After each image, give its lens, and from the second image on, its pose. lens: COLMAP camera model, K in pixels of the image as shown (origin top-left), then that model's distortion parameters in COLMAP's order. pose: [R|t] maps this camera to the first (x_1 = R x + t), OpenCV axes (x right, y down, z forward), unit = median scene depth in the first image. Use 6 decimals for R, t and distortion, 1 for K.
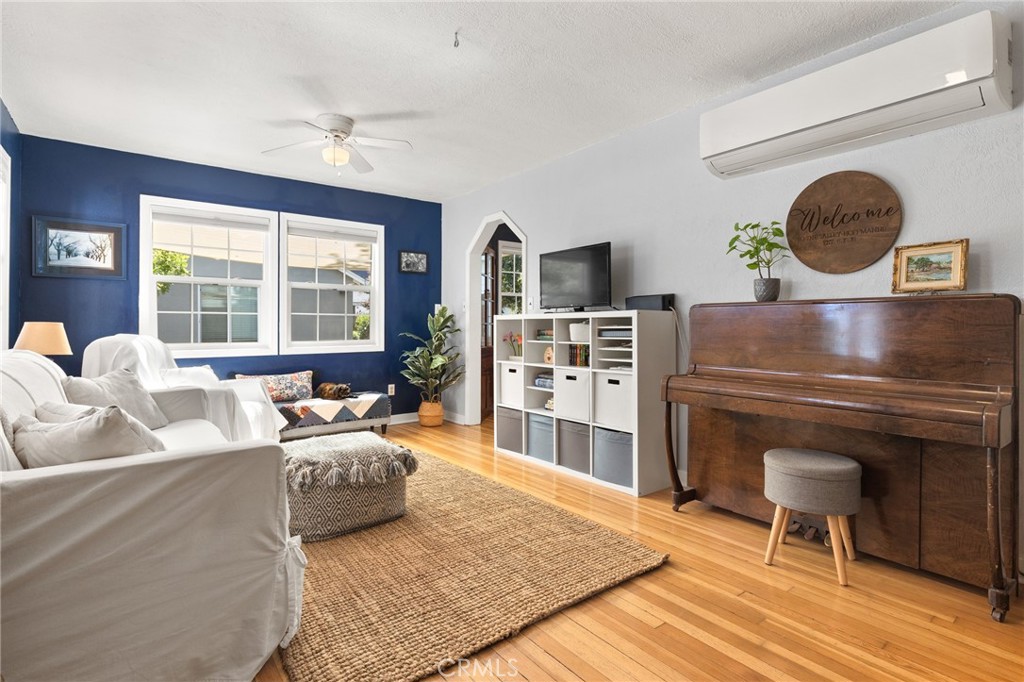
lens RADIAL K [[499.3, 0, 512.2], [0, 499.3, 325.8], [0, 0, 1]] dist [-0.002541, -0.000651]
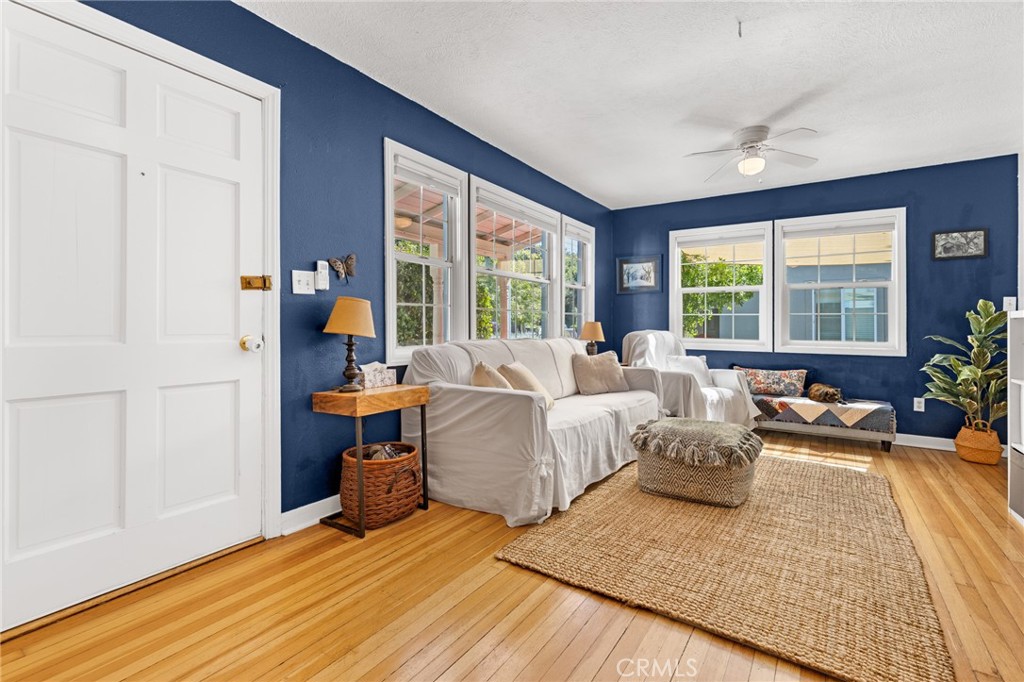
lens RADIAL K [[465.4, 0, 524.8], [0, 465.4, 331.5], [0, 0, 1]] dist [-0.000024, 0.000375]
pose [[0.323034, 0.019020, -0.946196, 0.373092], [-0.008467, 0.999816, 0.017207, 0.000451], [0.946350, 0.002453, 0.323135, 0.188267]]
